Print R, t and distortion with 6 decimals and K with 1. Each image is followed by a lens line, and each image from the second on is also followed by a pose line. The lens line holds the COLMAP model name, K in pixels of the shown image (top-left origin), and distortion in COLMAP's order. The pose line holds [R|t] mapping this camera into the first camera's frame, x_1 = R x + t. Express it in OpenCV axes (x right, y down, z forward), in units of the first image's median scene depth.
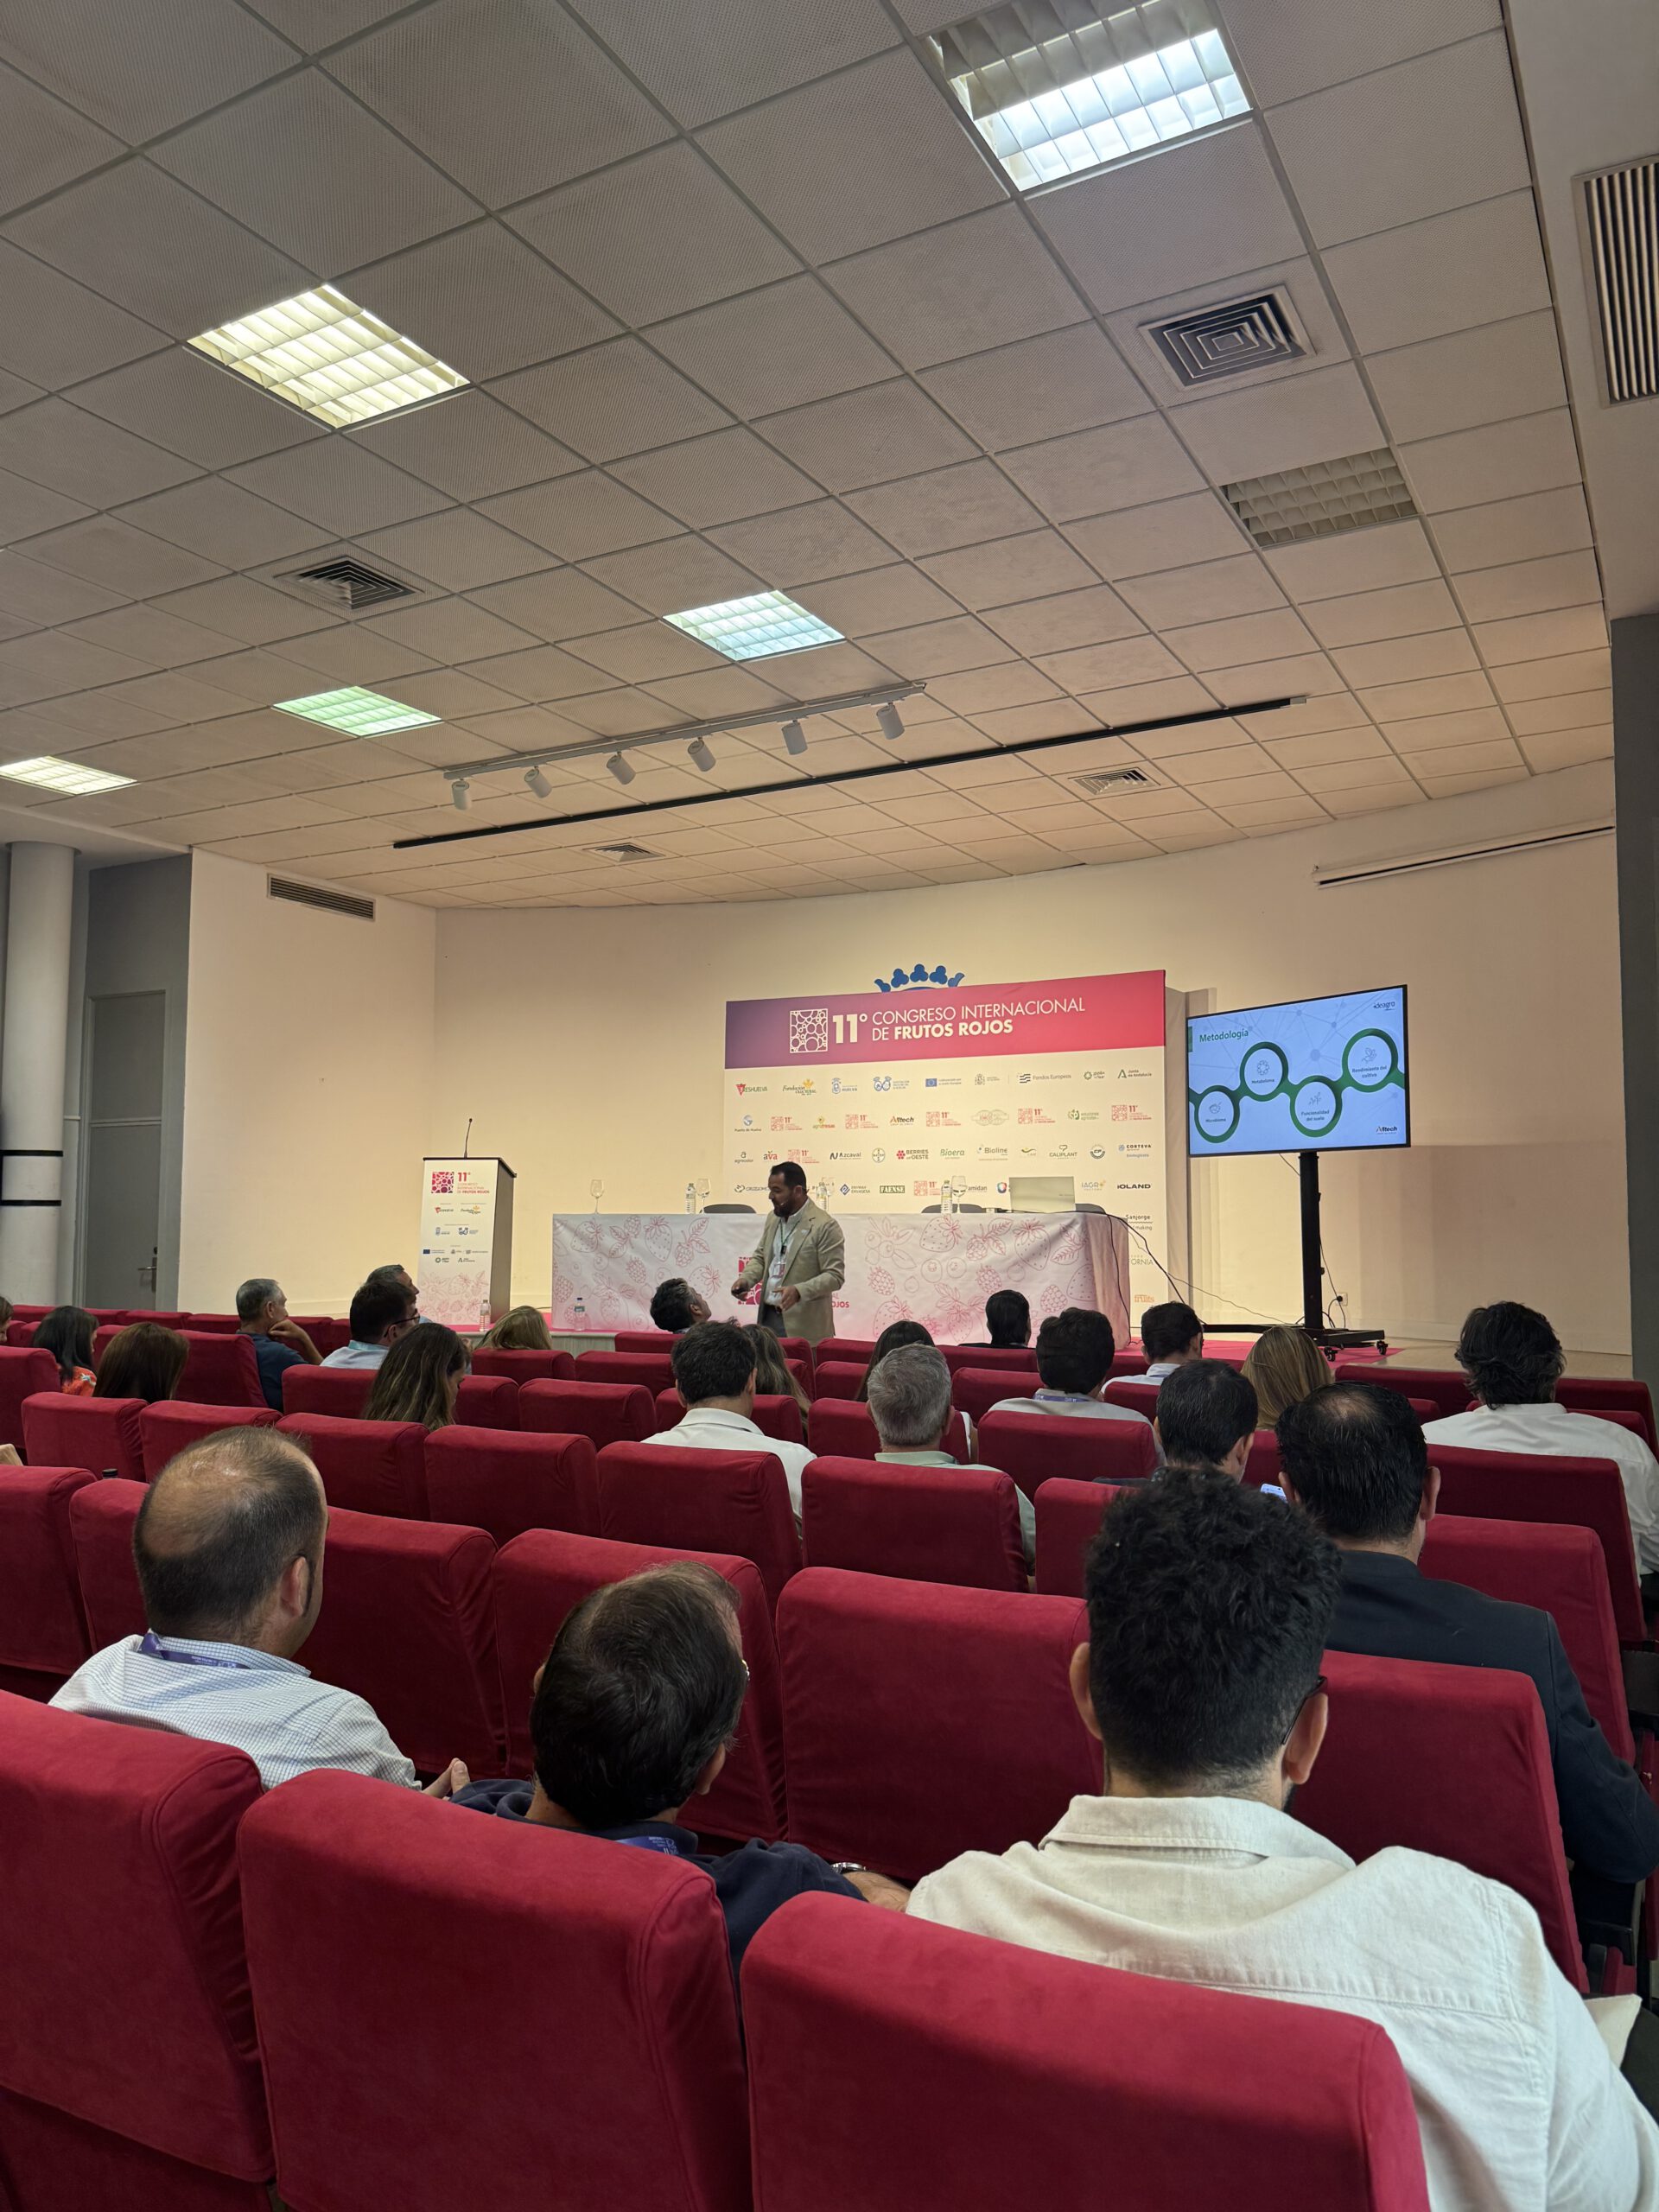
lens RADIAL K [[1543.1, 0, 813.6], [0, 1543.1, 1144.9], [0, 0, 1]] dist [0.074941, -0.014869]
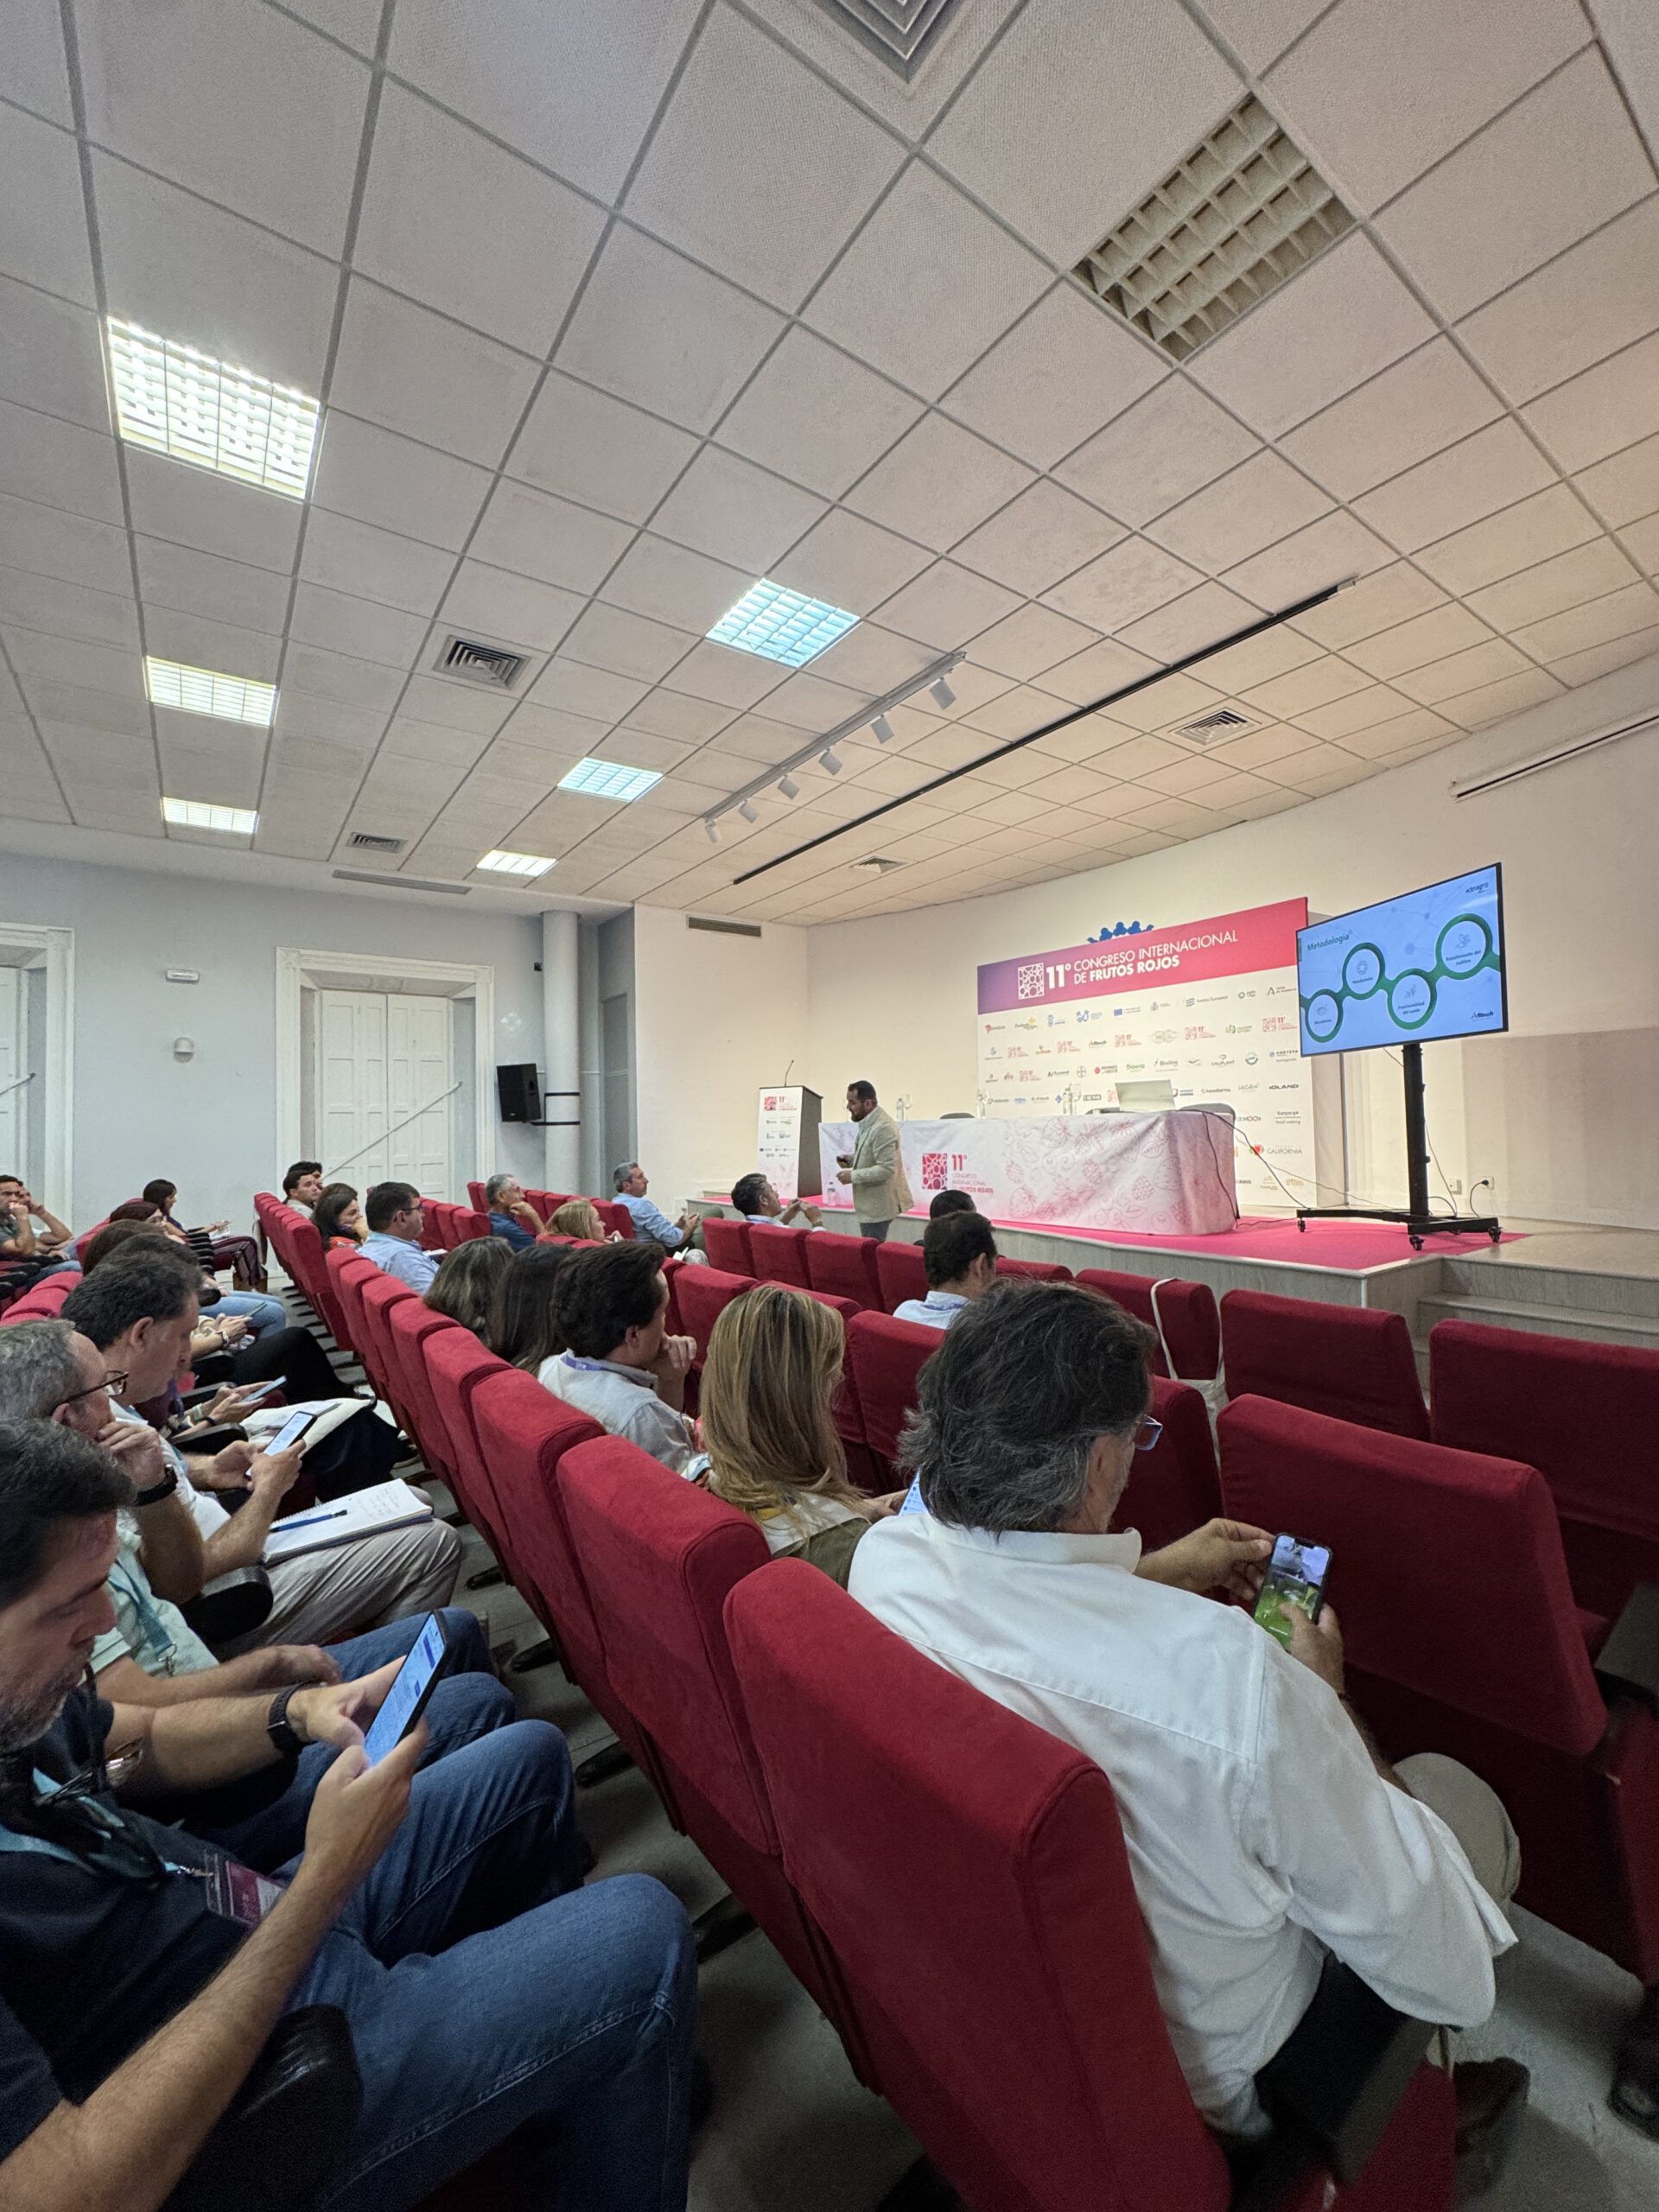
lens RADIAL K [[880.4, 0, 832.4], [0, 880.4, 1120.7], [0, 0, 1]] dist [0.000826, -0.000670]
pose [[0.911175, -0.027618, -0.411092, 0.168197], [0.046622, 0.998254, 0.036273, 0.012602], [0.409372, -0.052217, 0.910872, 0.249489]]
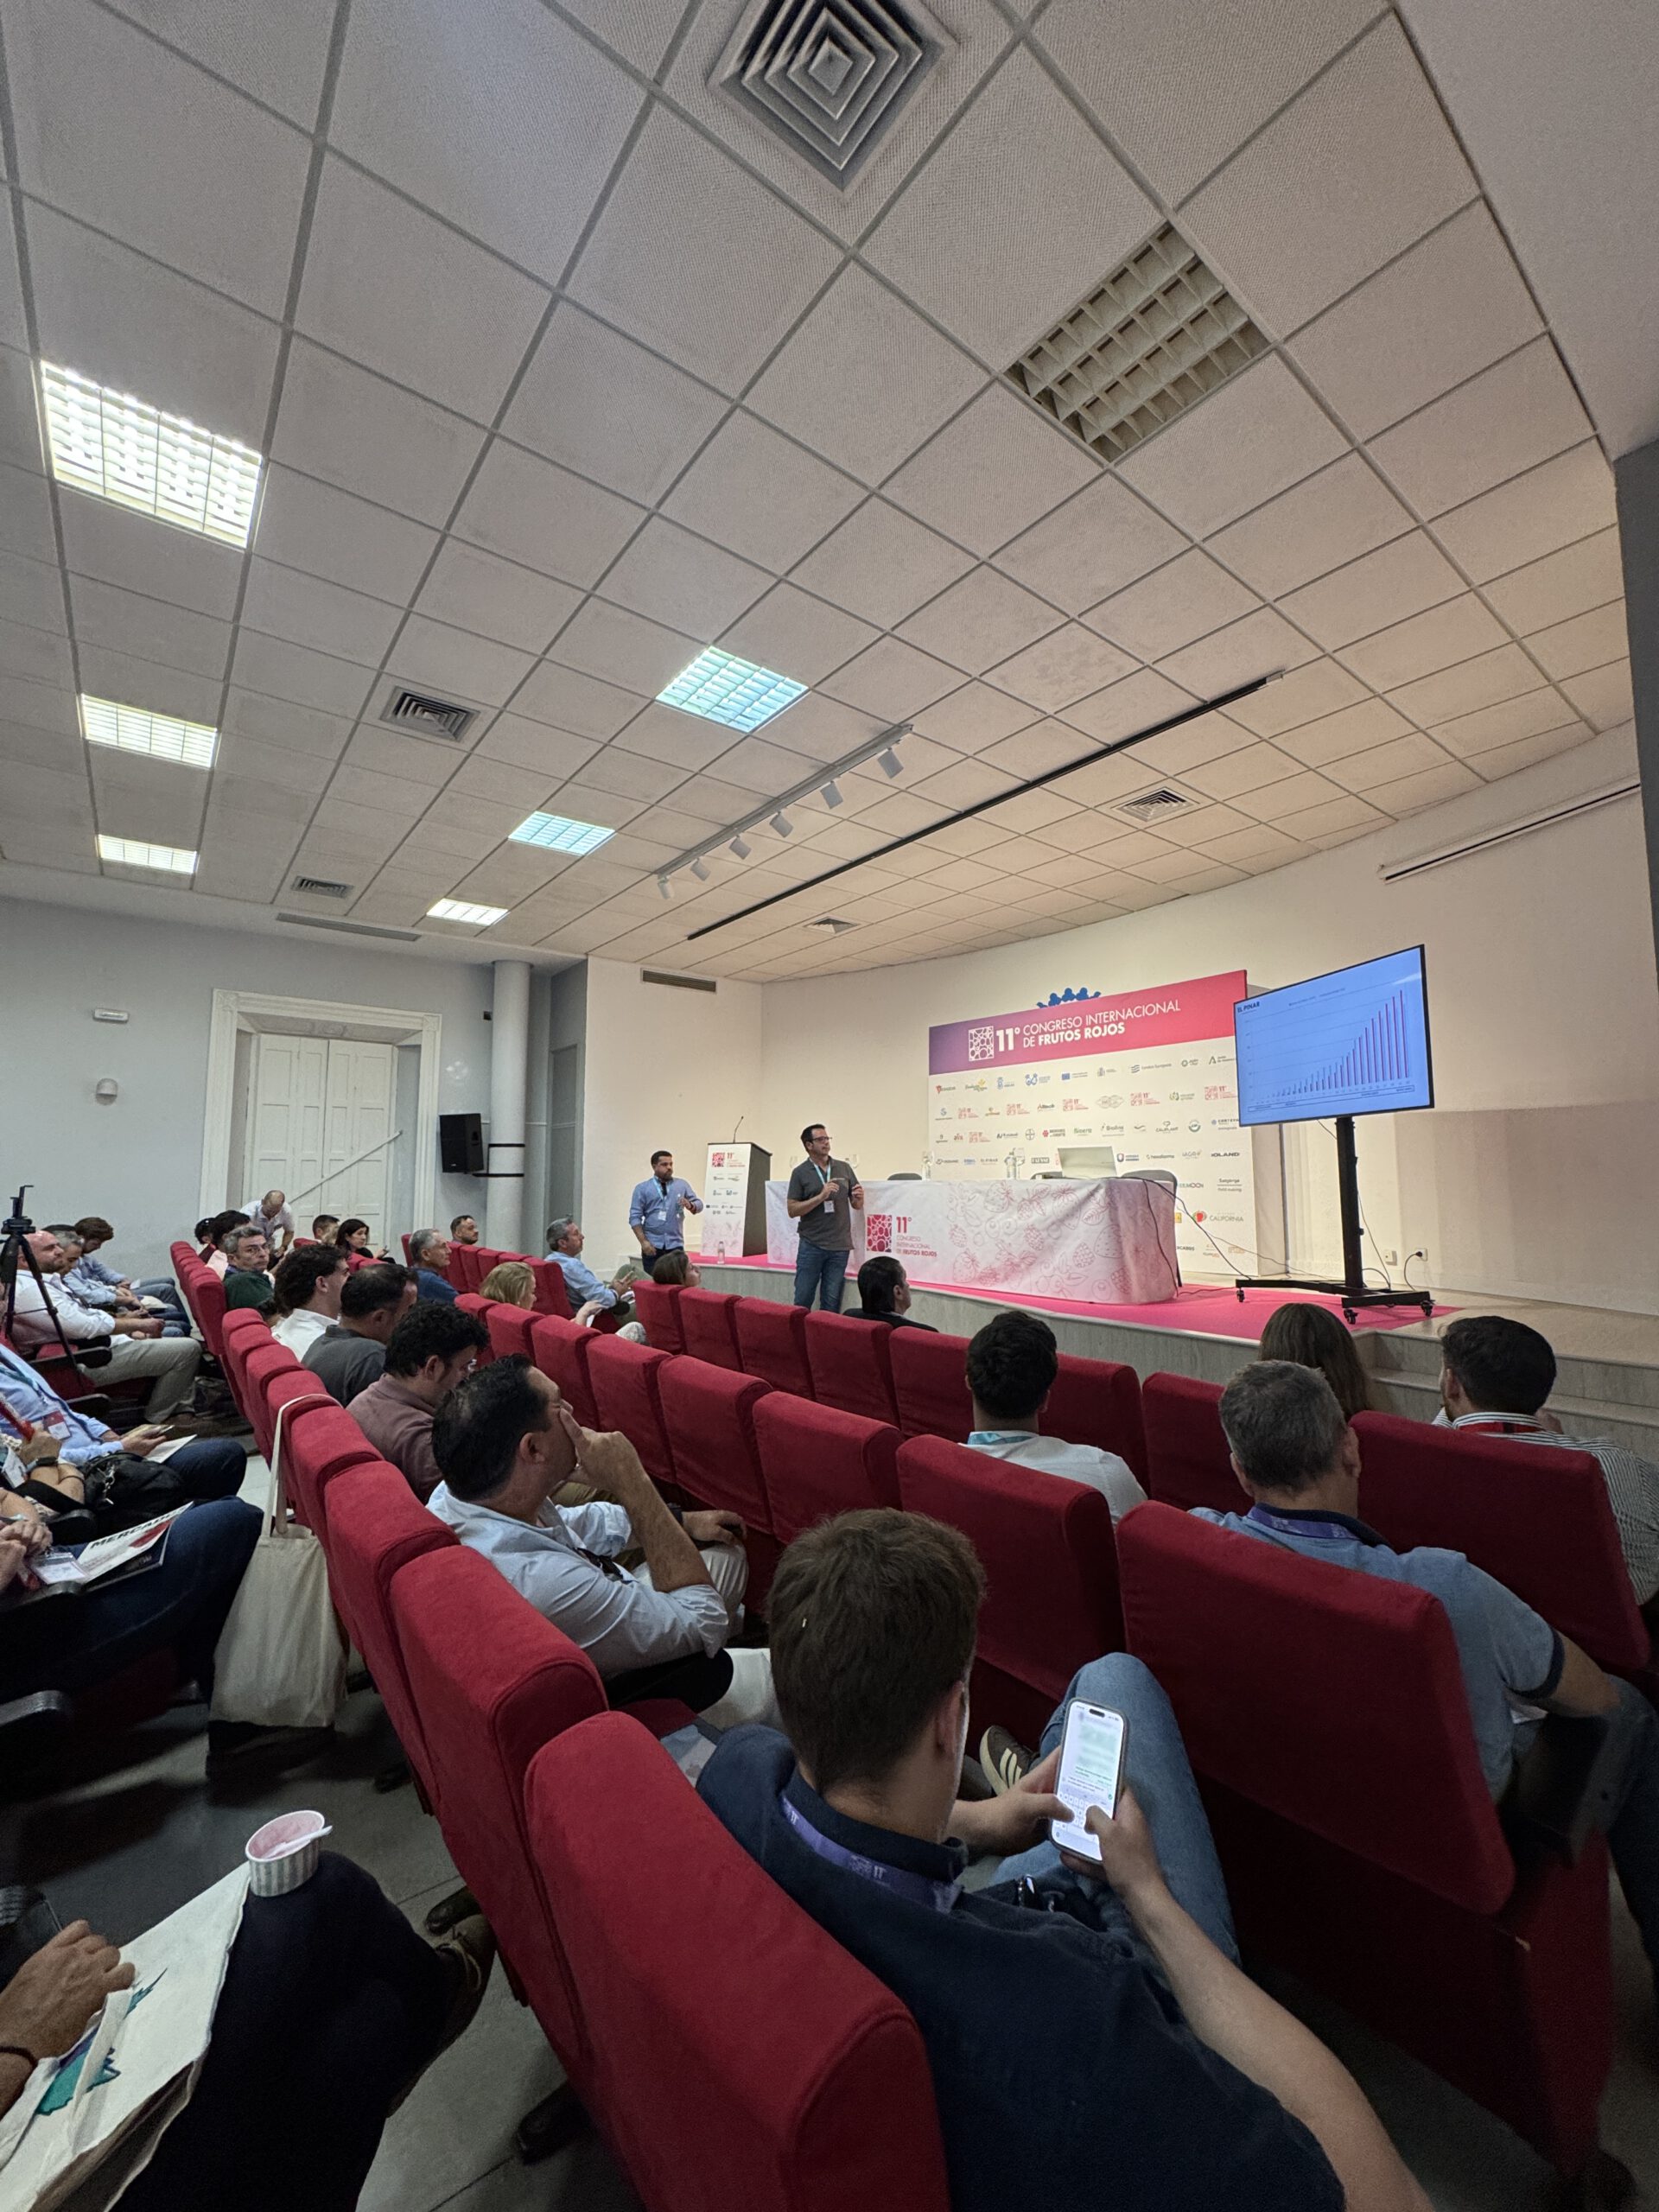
lens RADIAL K [[880.4, 0, 830.6], [0, 880.4, 1121.8], [0, 0, 1]] dist [0.000826, -0.000670]
pose [[0.928542, -0.031666, -0.369874, 0.175603], [0.025329, 0.999438, -0.021979, 0.009093], [0.370362, 0.011040, 0.928822, 0.259756]]
